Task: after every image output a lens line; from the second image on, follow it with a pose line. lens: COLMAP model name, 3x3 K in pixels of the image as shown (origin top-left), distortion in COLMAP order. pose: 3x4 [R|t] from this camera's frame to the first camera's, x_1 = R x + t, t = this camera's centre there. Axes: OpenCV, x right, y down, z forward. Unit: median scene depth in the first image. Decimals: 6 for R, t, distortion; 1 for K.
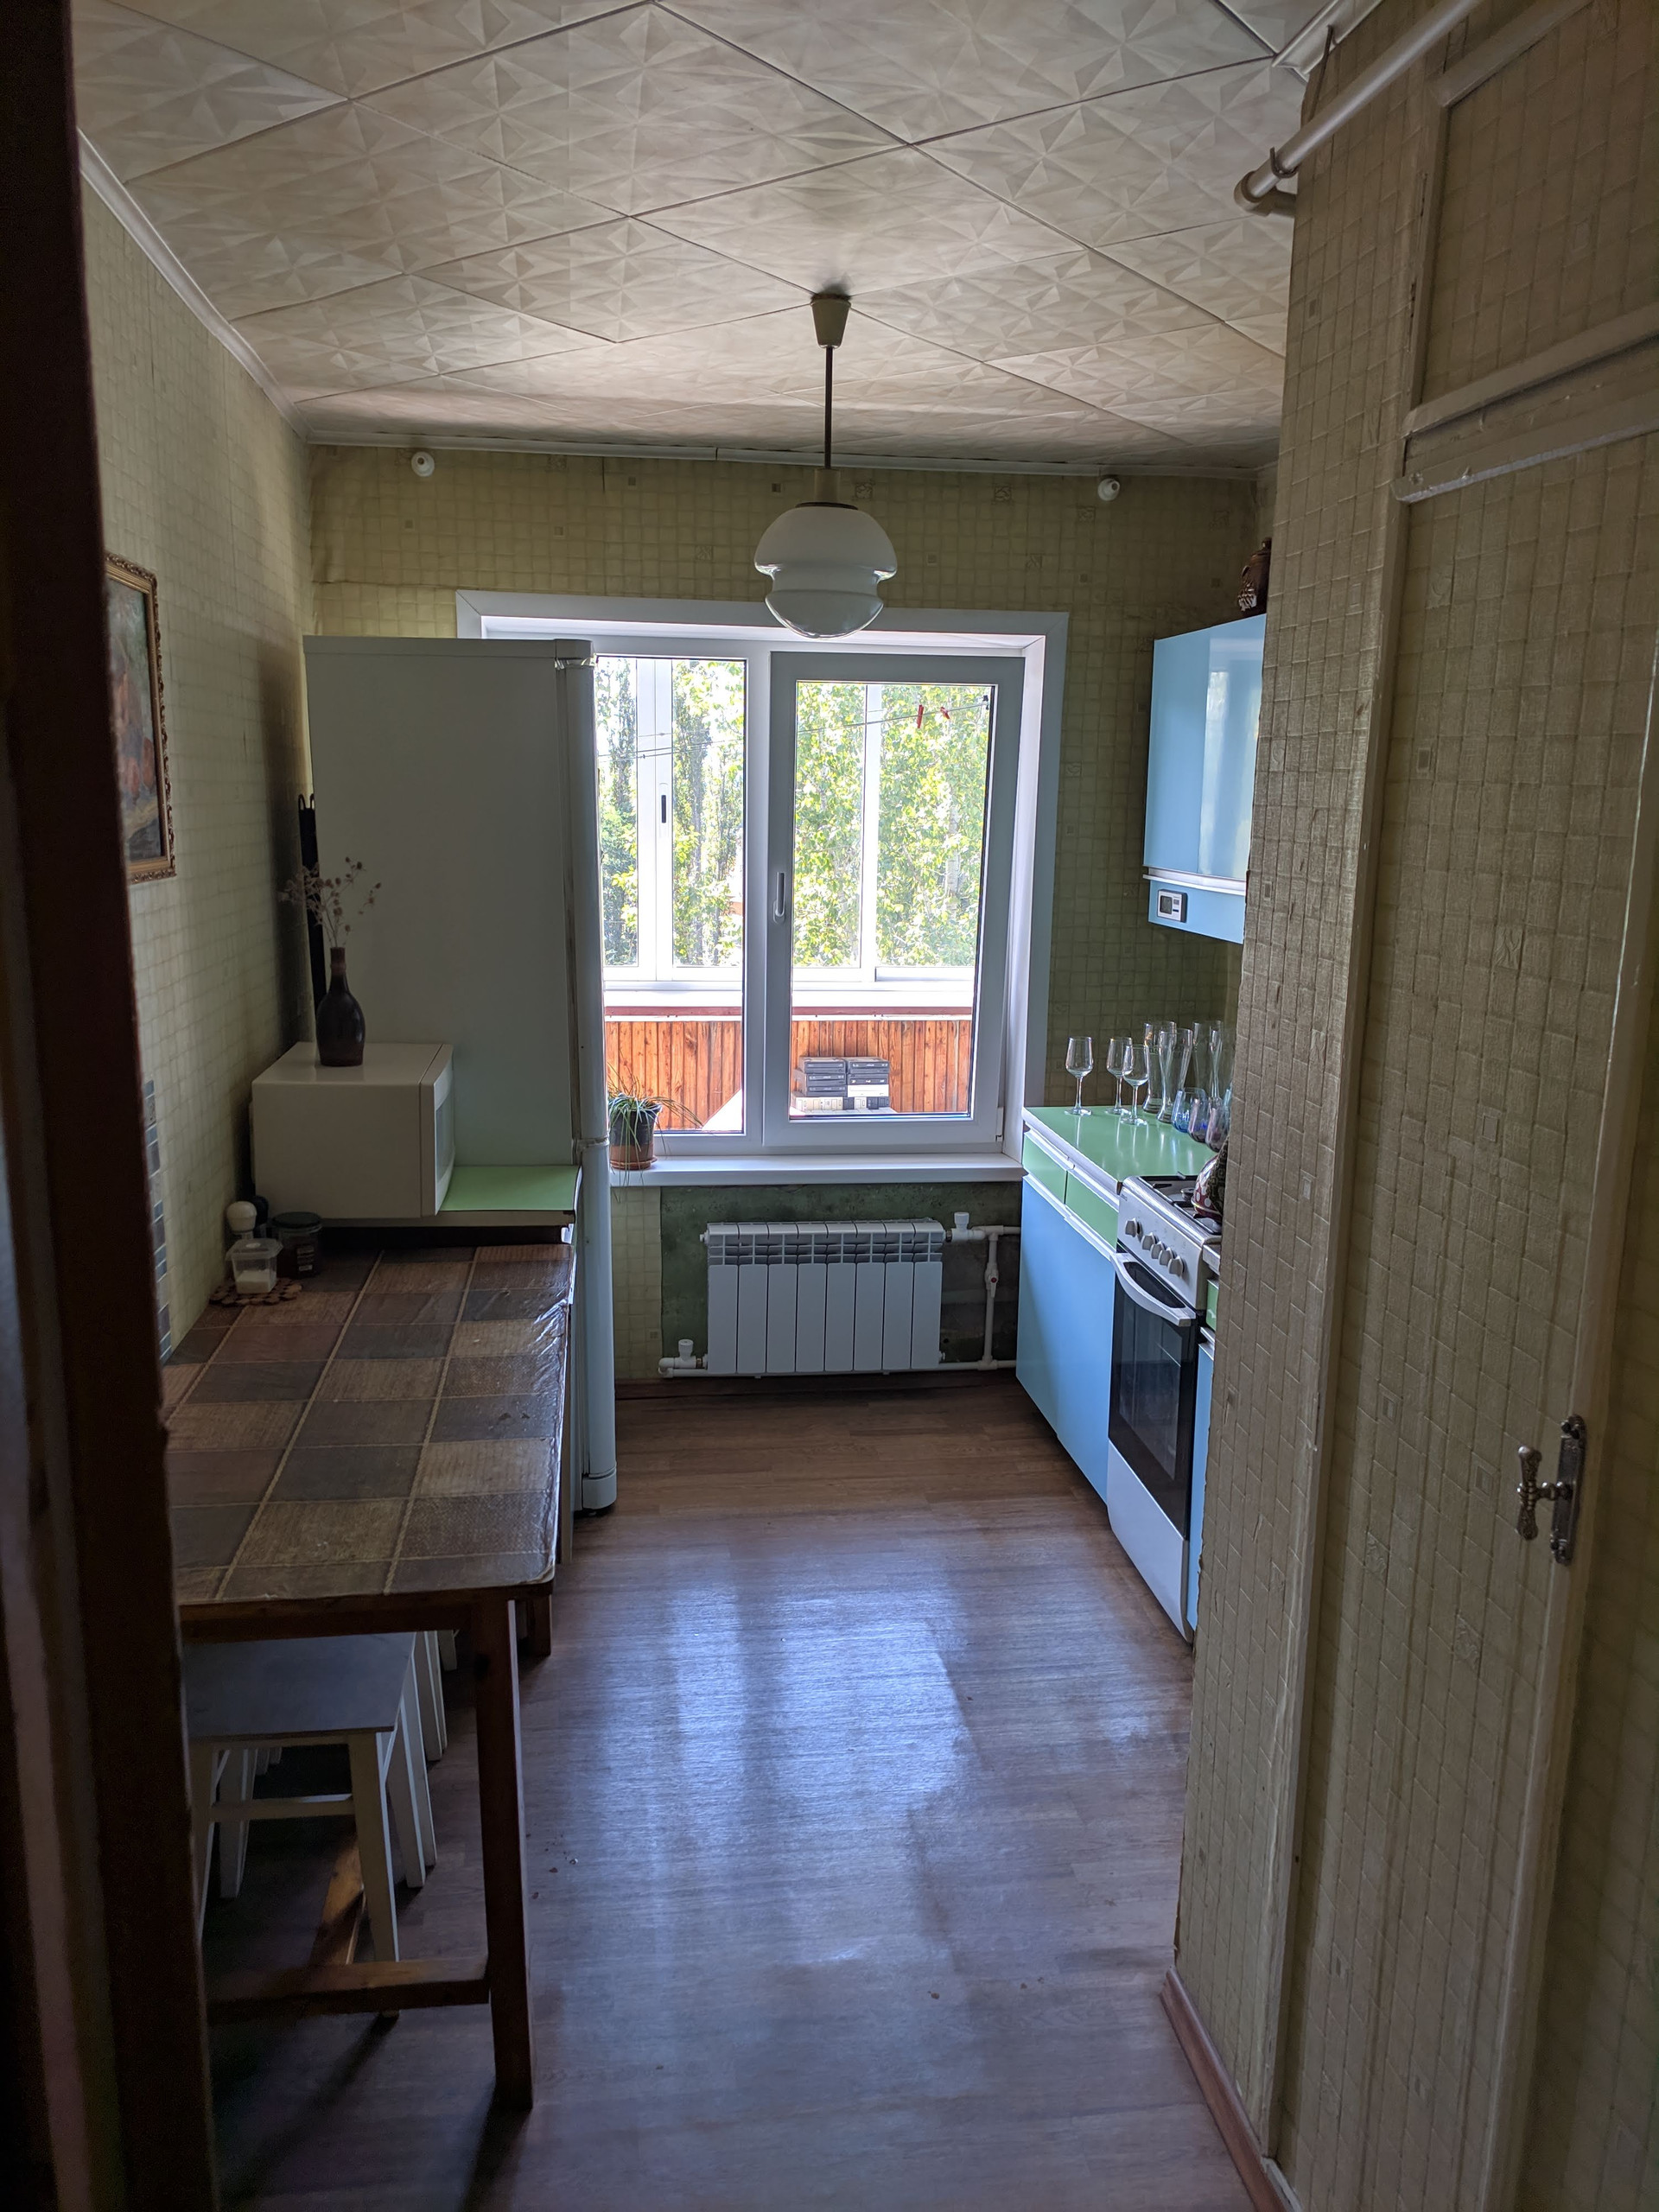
lens RADIAL K [[1635.1, 0, 832.7], [0, 1635.1, 1114.5], [0, 0, 1]] dist [0.071797, 0.001023]
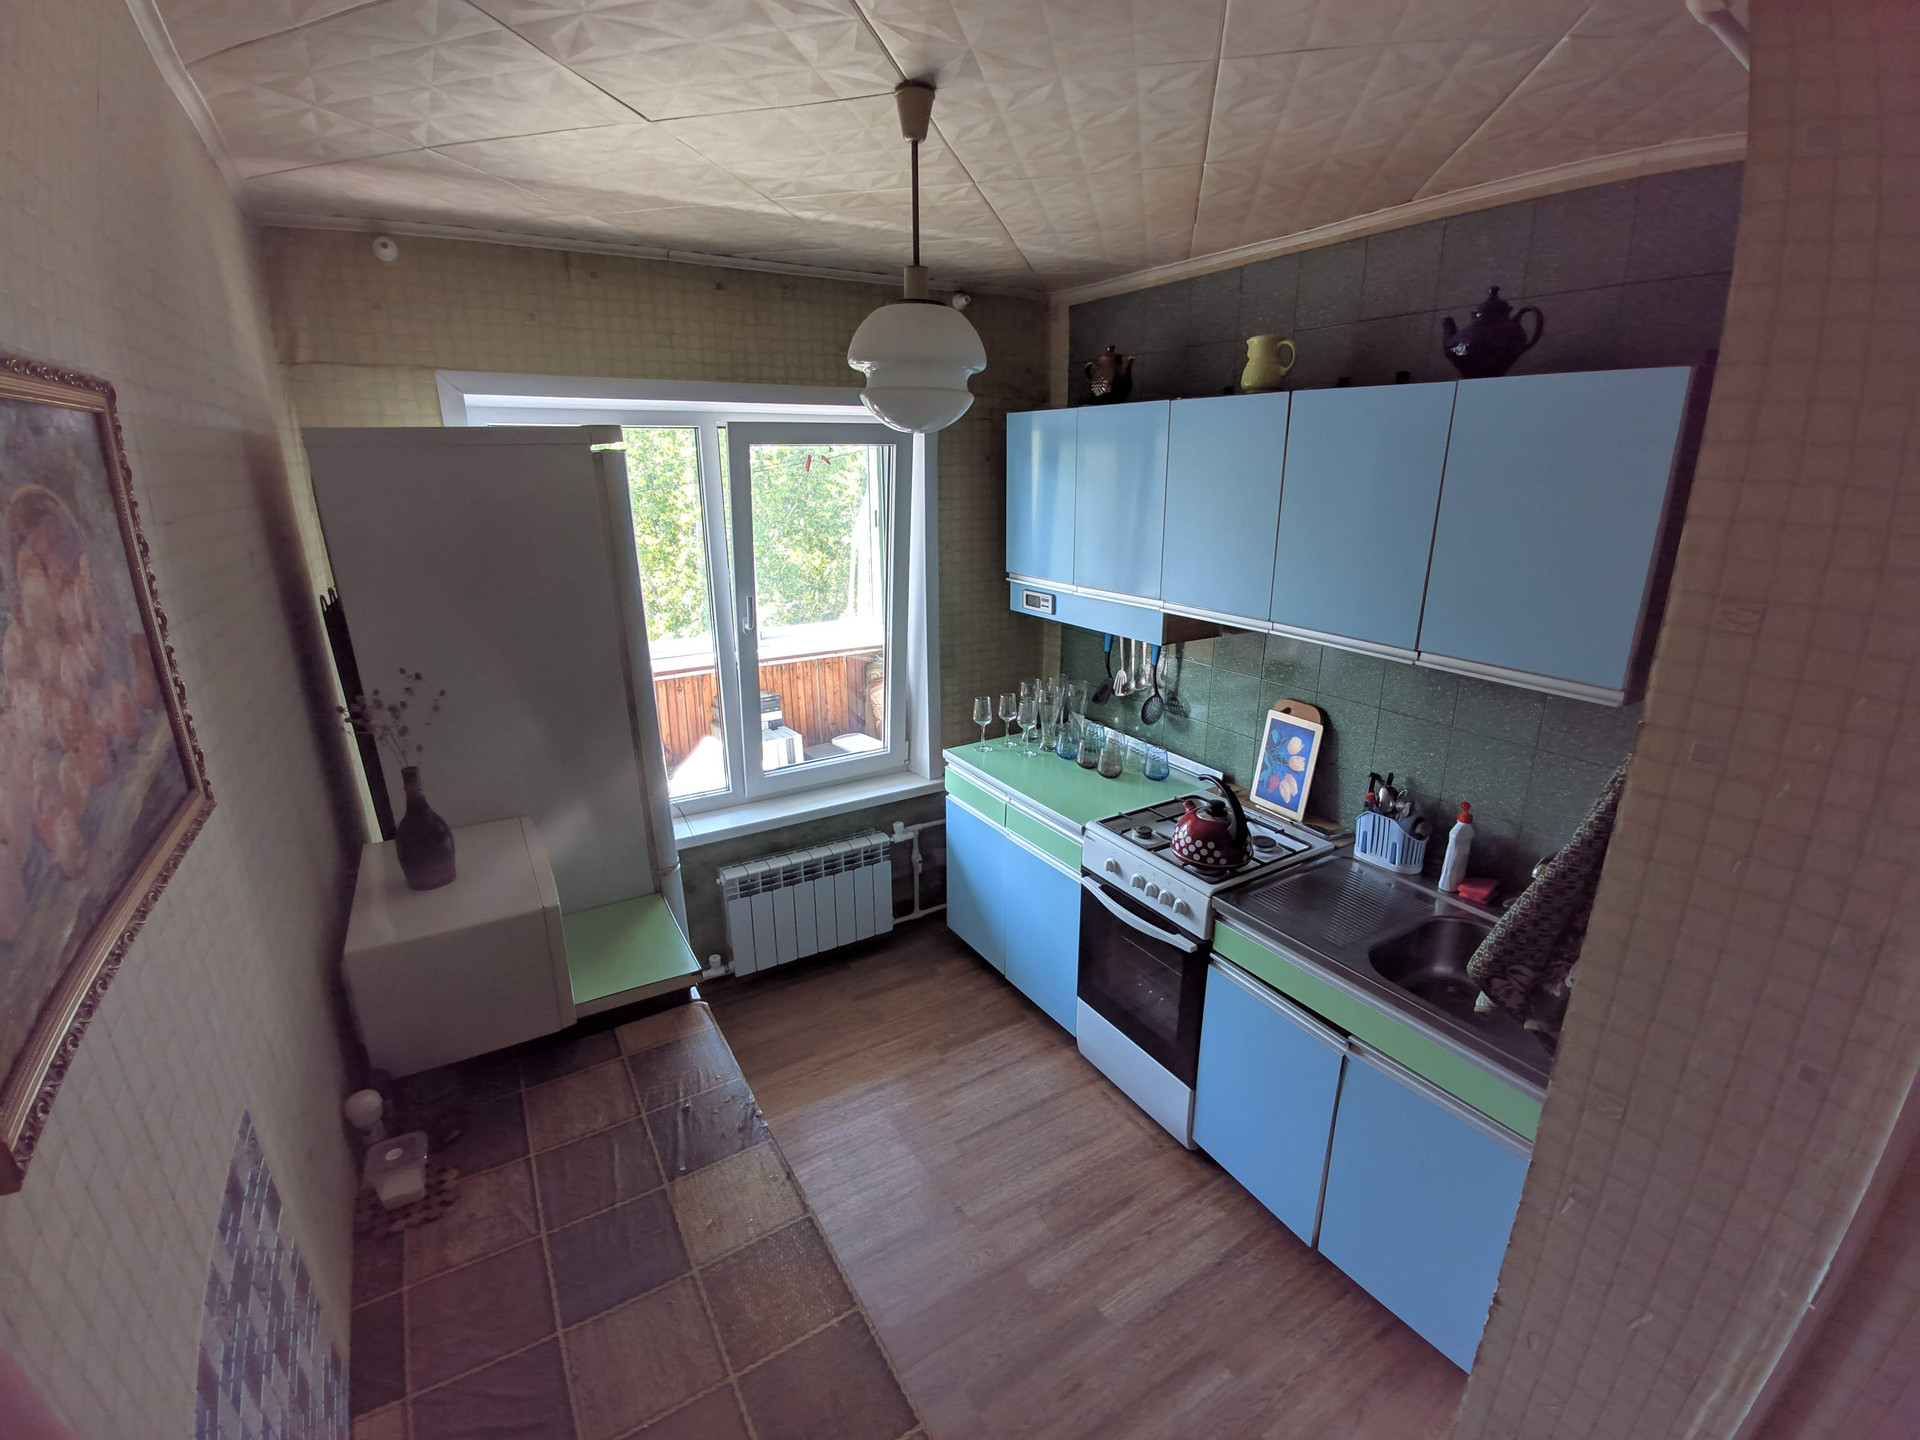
lens RADIAL K [[841.1, 0, 960.0], [0, 841.1, 720.0], [0, 0, 1]] dist [-0.042716, 0.023157]
pose [[0.916768, -0.137084, 0.375160, -0.148032], [0.097760, 0.987702, 0.122013, -0.123913], [-0.387273, -0.075182, 0.918895, 0.352956]]
